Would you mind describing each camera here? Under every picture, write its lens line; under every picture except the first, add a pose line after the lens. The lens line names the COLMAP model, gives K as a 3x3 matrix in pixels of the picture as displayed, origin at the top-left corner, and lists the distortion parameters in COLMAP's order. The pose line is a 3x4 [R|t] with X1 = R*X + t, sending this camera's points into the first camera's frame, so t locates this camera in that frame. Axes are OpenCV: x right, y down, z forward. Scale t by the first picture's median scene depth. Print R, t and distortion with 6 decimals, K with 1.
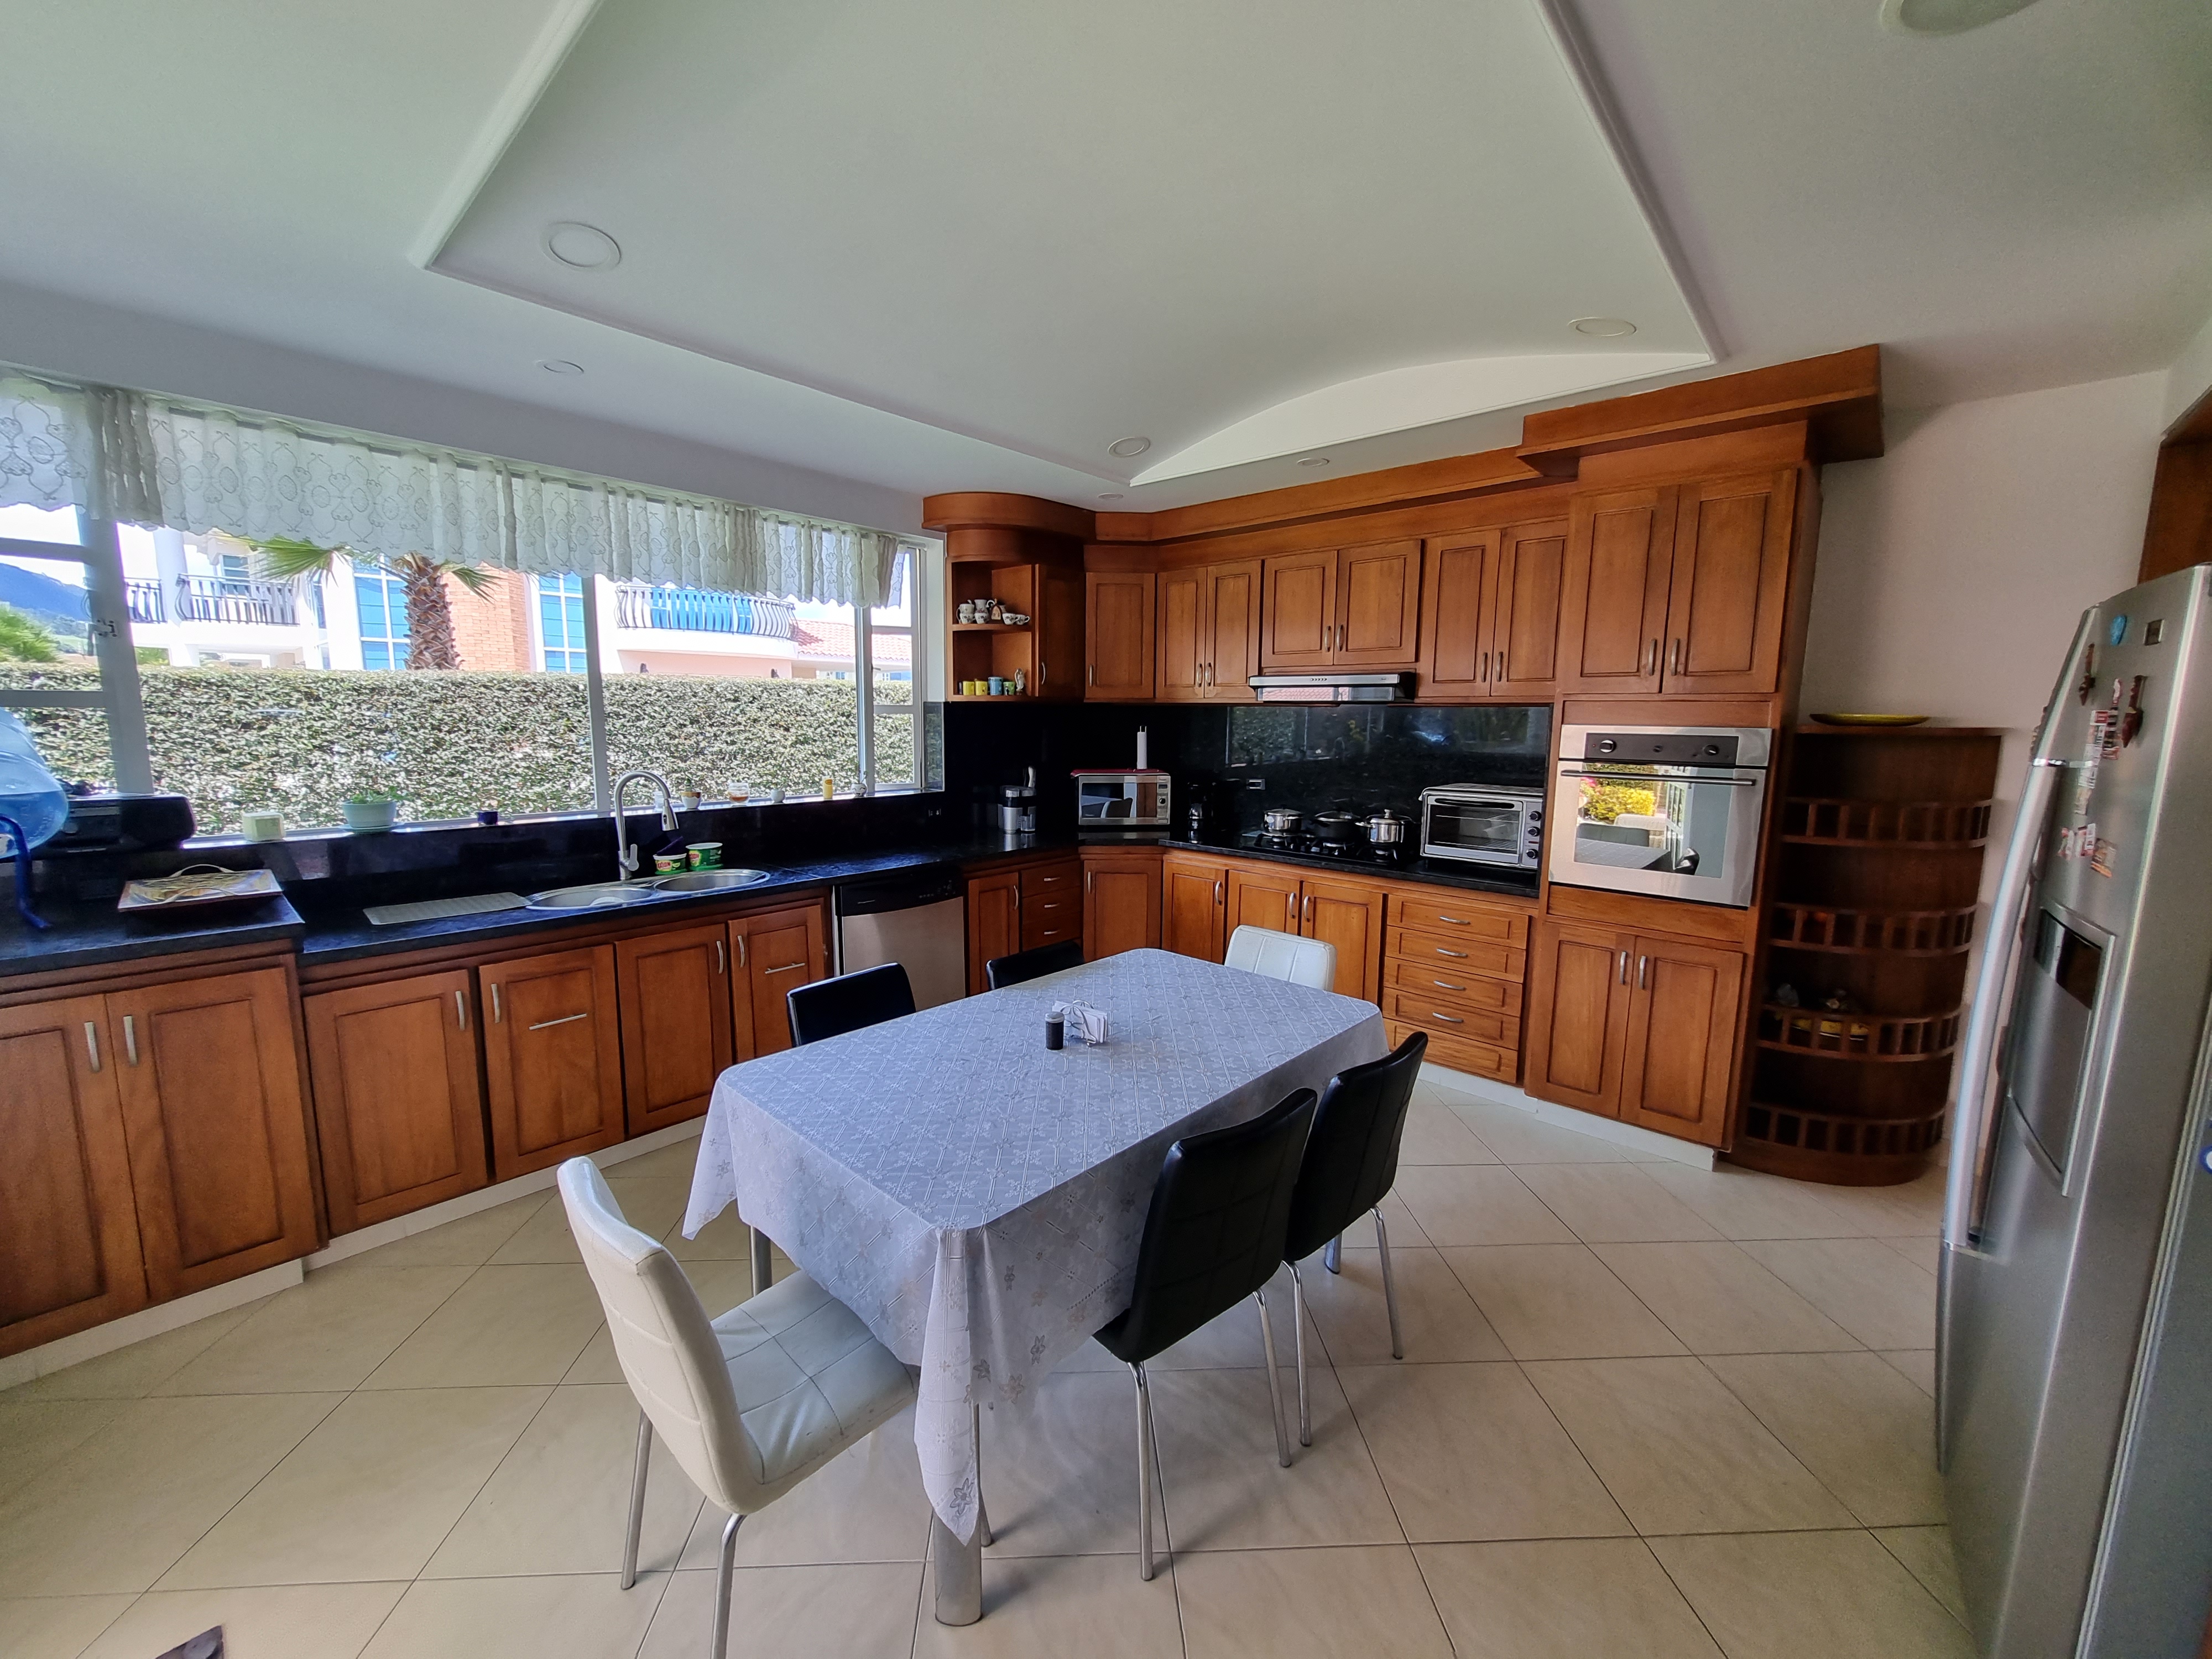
lens RADIAL K [[857.1, 0, 1106.4], [0, 857.1, 830.1], [0, 0, 1]] dist [-0.000162, 0.000419]
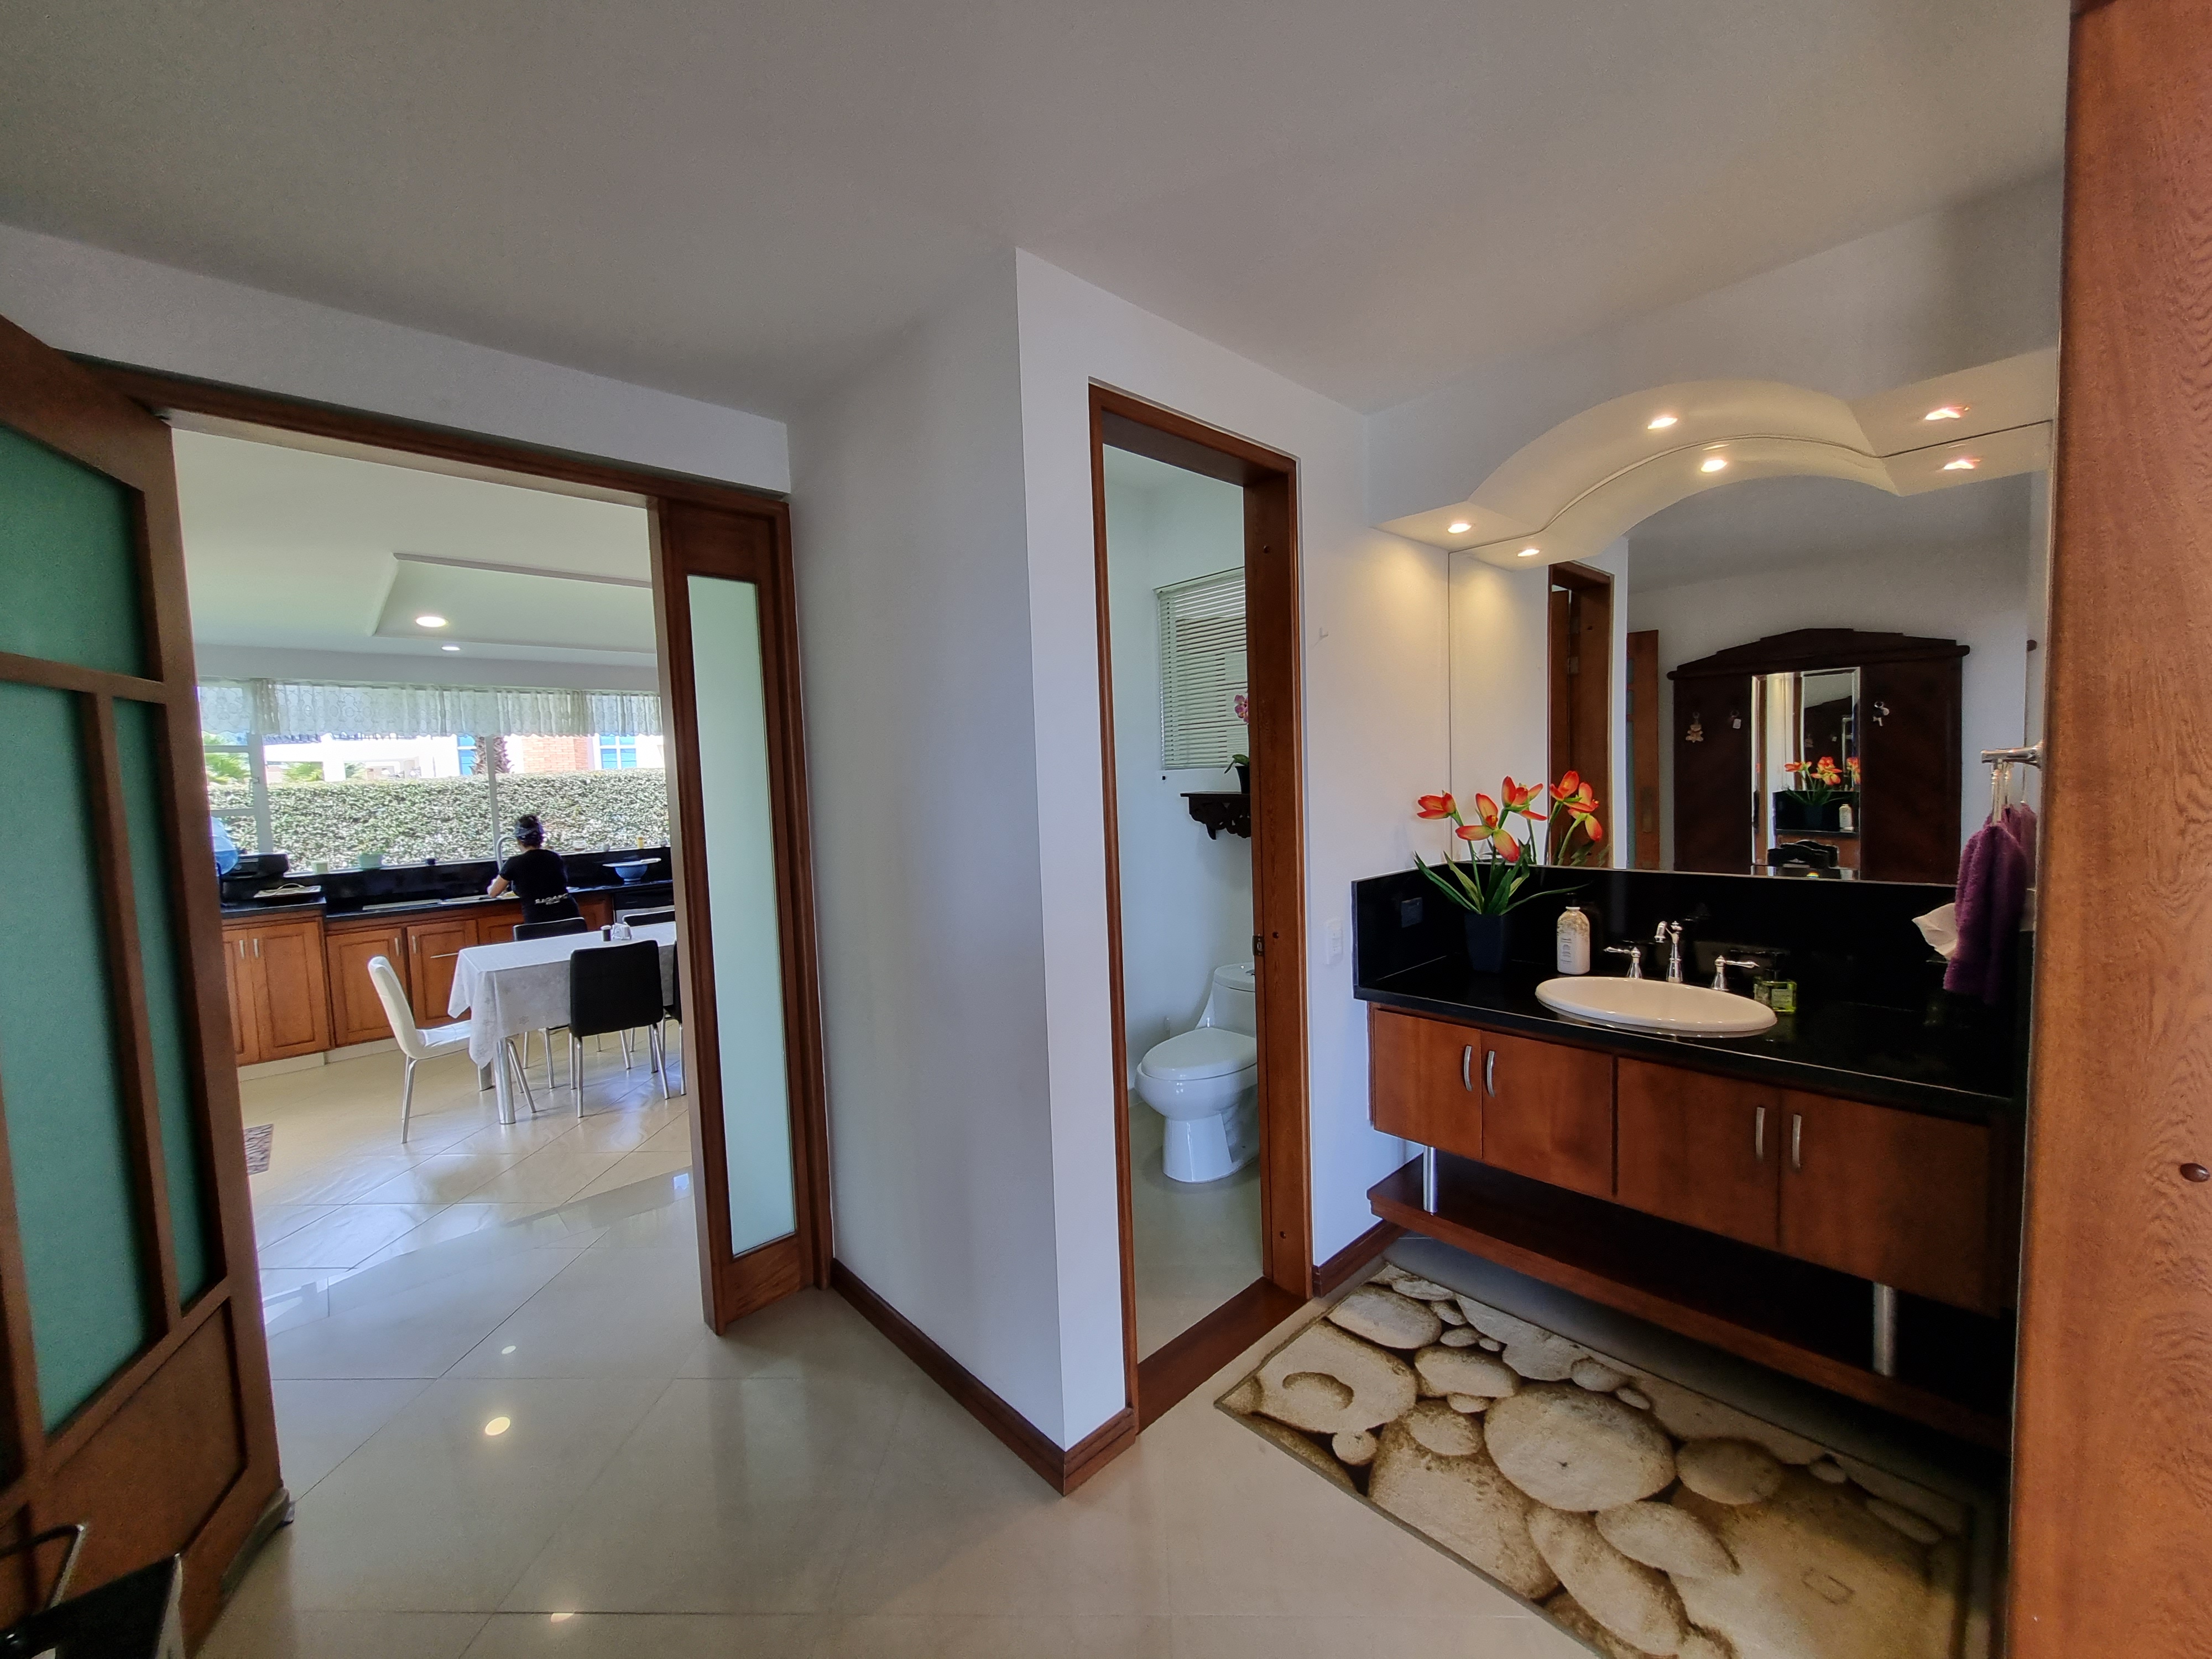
lens RADIAL K [[857.1, 0, 1106.2], [0, 857.1, 832.8], [0, 0, 1]] dist [-0.000162, 0.000419]
pose [[0.994628, -0.040681, -0.095183, 1.130368], [0.034309, 0.997119, -0.067646, 0.117962], [0.097661, 0.064017, 0.993159, -0.903372]]
